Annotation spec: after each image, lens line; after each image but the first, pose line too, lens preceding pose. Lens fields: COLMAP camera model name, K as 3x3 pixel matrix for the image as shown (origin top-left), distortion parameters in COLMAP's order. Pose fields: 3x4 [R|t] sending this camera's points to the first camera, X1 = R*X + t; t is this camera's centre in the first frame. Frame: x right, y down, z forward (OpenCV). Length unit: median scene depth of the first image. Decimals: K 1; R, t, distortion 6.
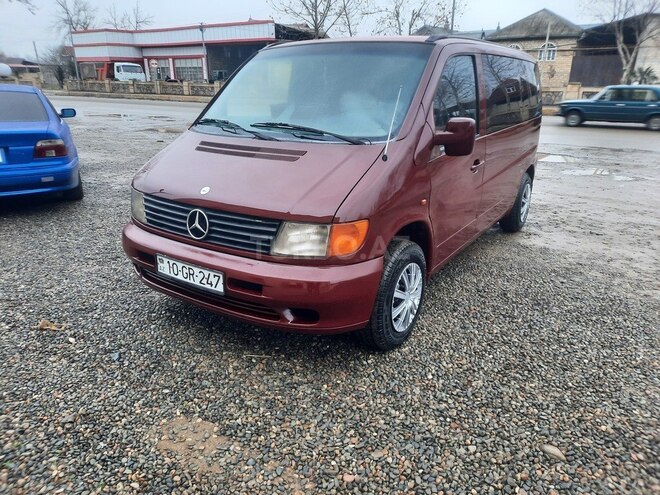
lens RADIAL K [[484.8, 0, 326.5], [0, 484.8, 252.1], [0, 0, 1]] dist [0.044137, -0.041958]
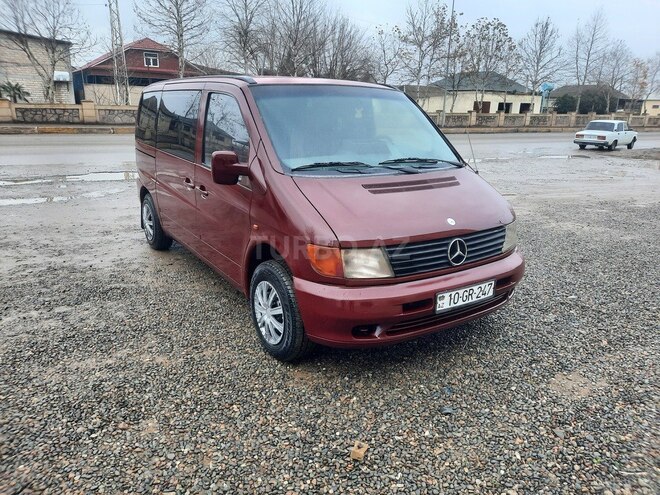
lens RADIAL K [[484.8, 0, 333.5], [0, 484.8, 252.6], [0, 0, 1]] dist [0.044137, -0.041958]
pose [[0.372181, -0.263703, 0.889911, -1.295997], [0.282899, 0.945399, 0.161830, -0.300672], [-0.883996, 0.191525, 0.426461, 0.731676]]
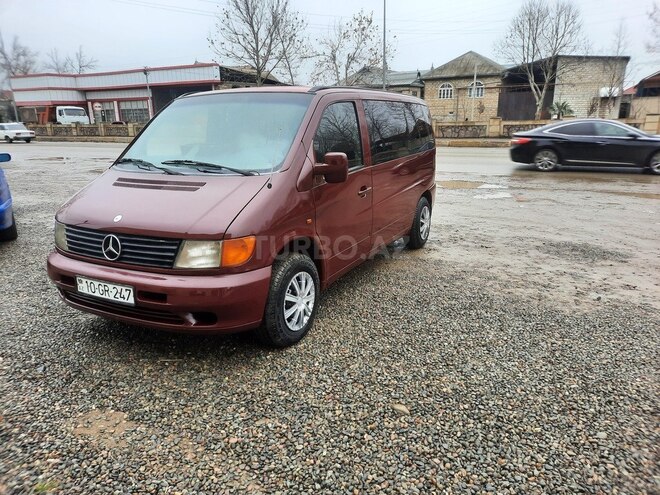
lens RADIAL K [[484.8, 0, 332.7], [0, 484.8, 247.9], [0, 0, 1]] dist [0.044137, -0.041958]
pose [[0.993716, -0.048522, 0.100869, 0.136828], [0.056245, 0.995582, -0.075181, 0.058664], [-0.096776, 0.080382, 0.992055, -0.204661]]
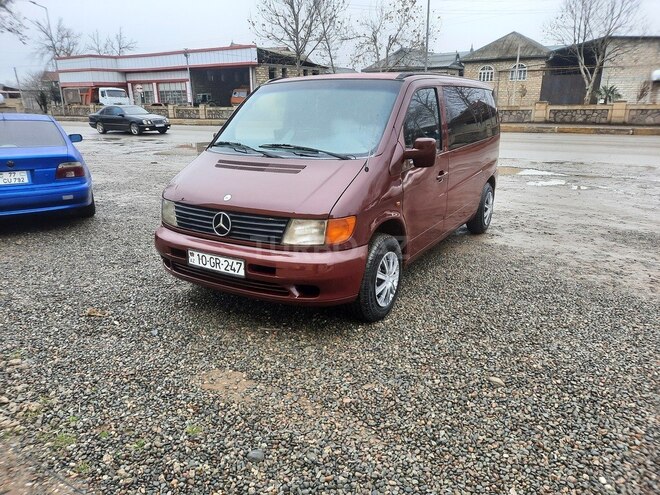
lens RADIAL K [[484.8, 0, 329.5], [0, 484.8, 252.2], [0, 0, 1]] dist [0.044137, -0.041958]
pose [[0.998991, -0.025719, 0.036821, -0.029867], [0.027083, 0.998946, -0.037058, 0.067364], [-0.035829, 0.038018, 0.998635, -0.264497]]
